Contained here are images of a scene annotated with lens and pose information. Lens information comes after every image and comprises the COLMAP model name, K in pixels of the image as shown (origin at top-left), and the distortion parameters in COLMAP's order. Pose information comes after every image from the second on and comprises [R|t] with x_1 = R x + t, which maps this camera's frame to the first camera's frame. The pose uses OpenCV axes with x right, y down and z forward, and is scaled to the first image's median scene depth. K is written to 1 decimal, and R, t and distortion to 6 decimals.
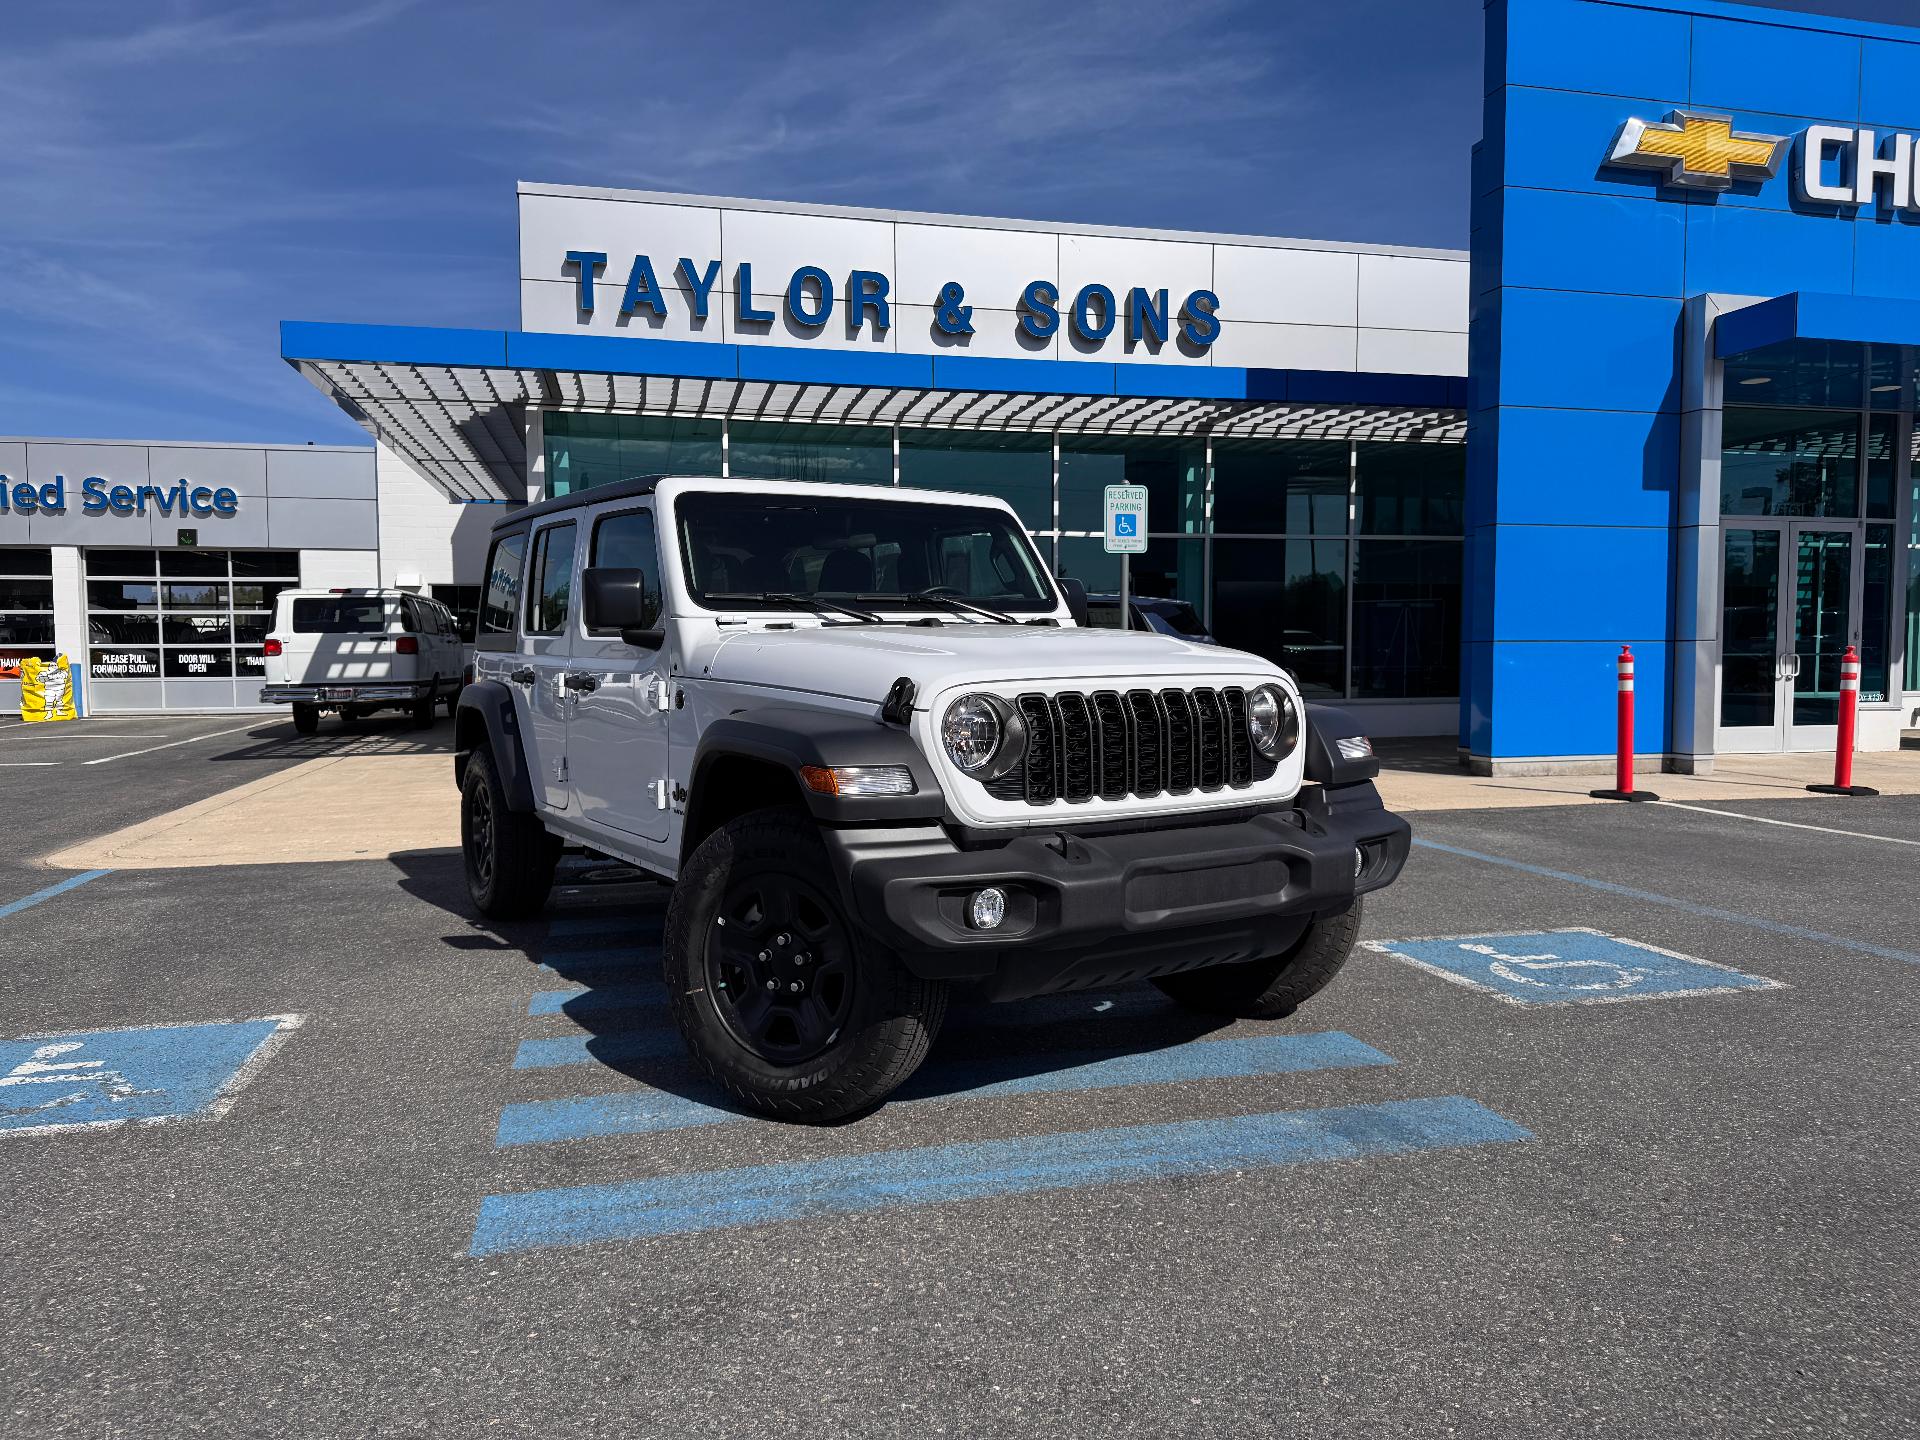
lens RADIAL K [[1314.9, 0, 960.3], [0, 1314.9, 727.3], [0, 0, 1]] dist [-0.000881, -0.002257]
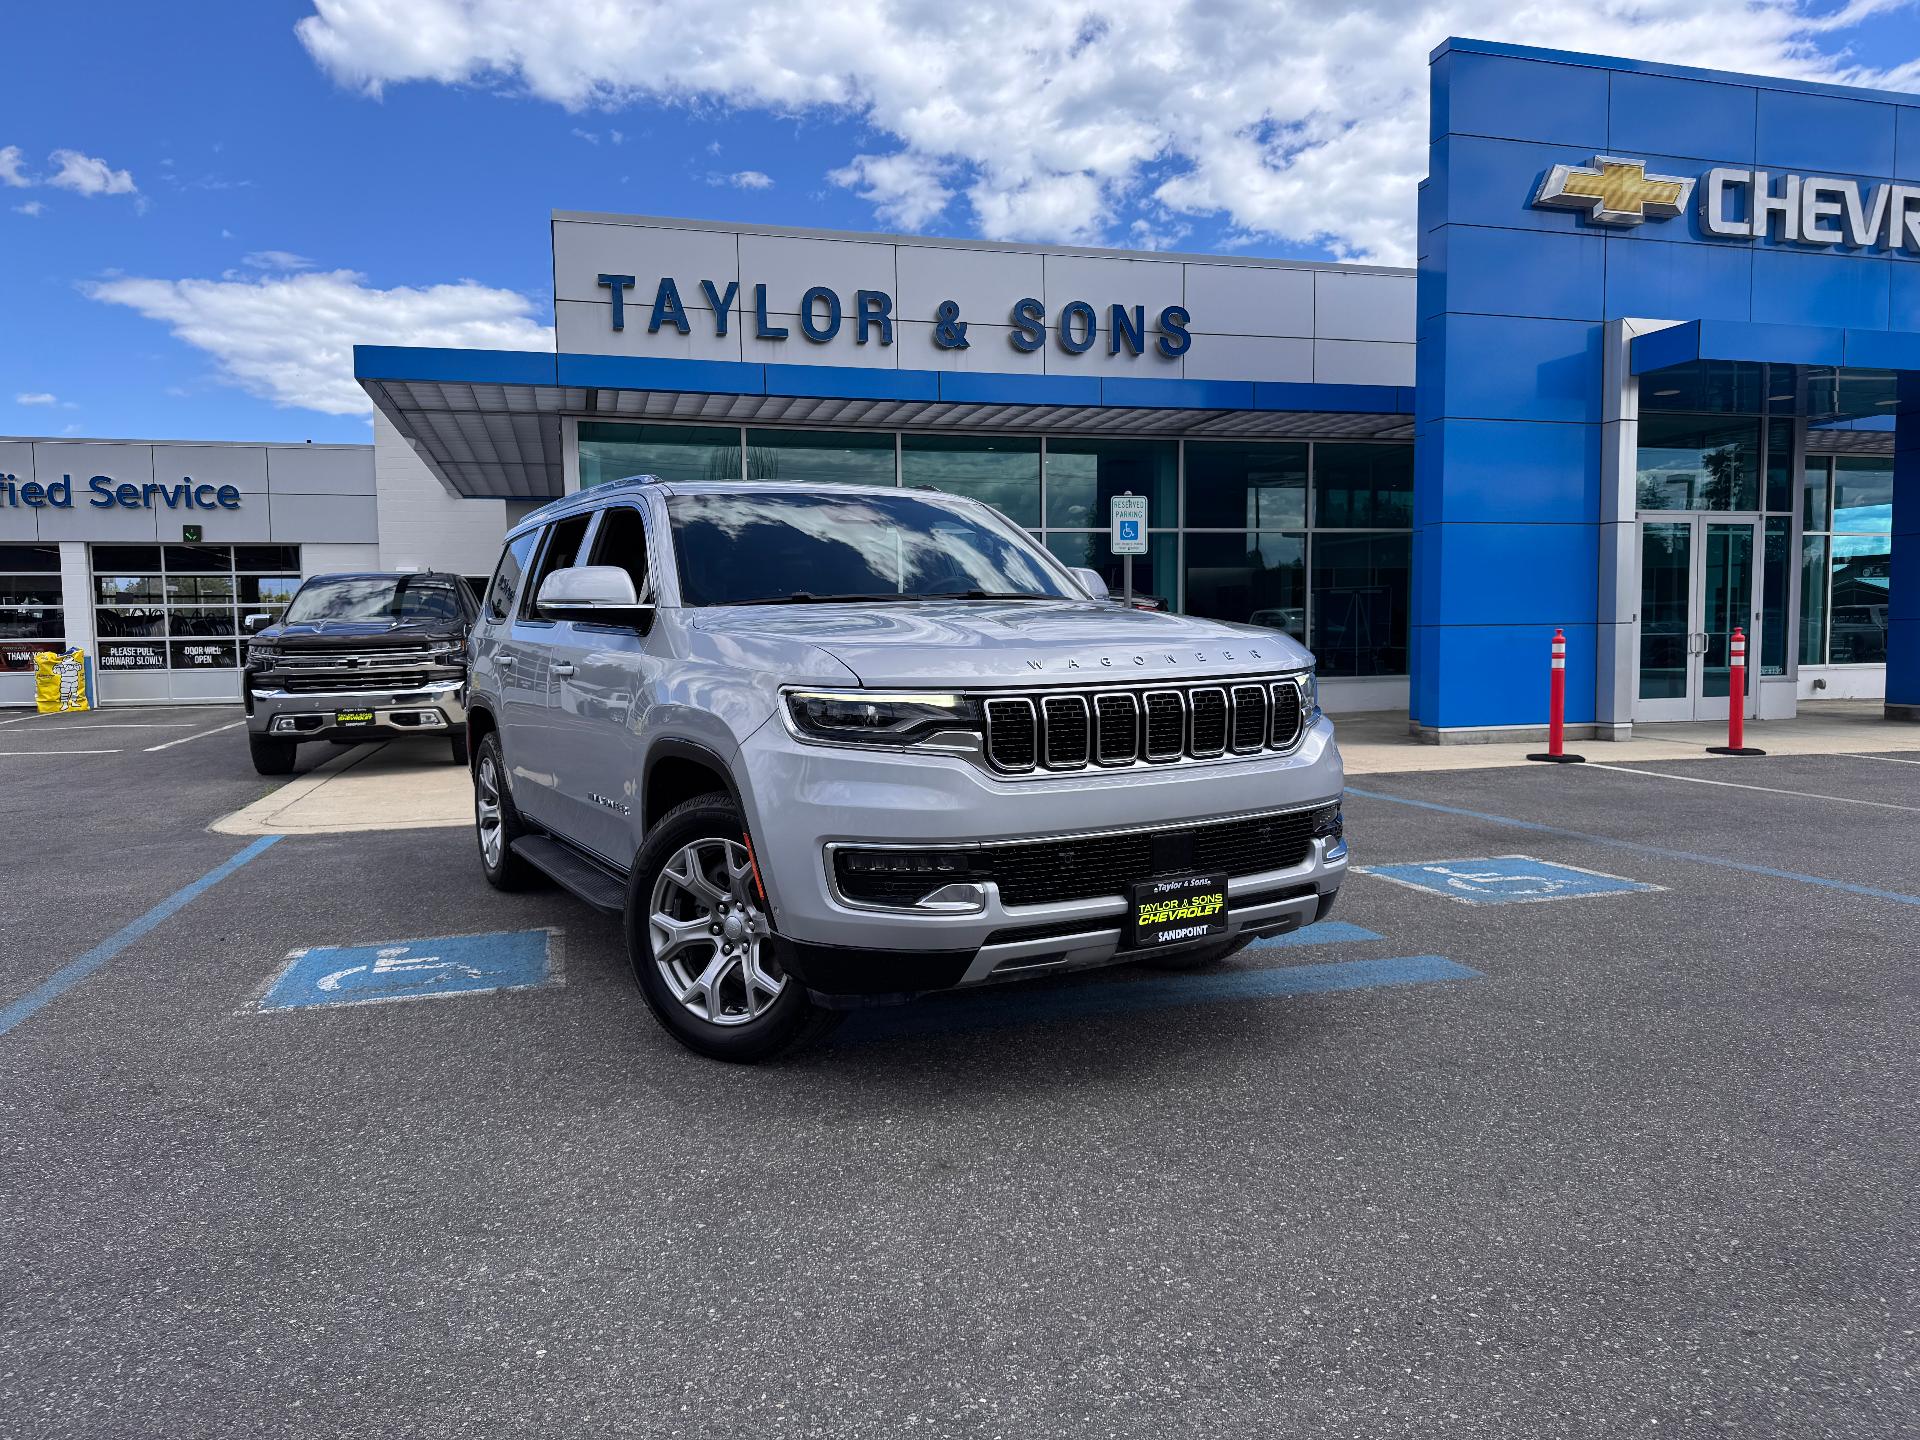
lens RADIAL K [[1308.3, 0, 953.4], [0, 1308.3, 726.8], [0, 0, 1]] dist [0.004155, -0.005831]
pose [[0.999336, -0.012129, 0.034346, -0.053337], [0.011665, 0.999838, 0.013689, 0.001778], [-0.034507, -0.013279, 0.999316, -0.114262]]
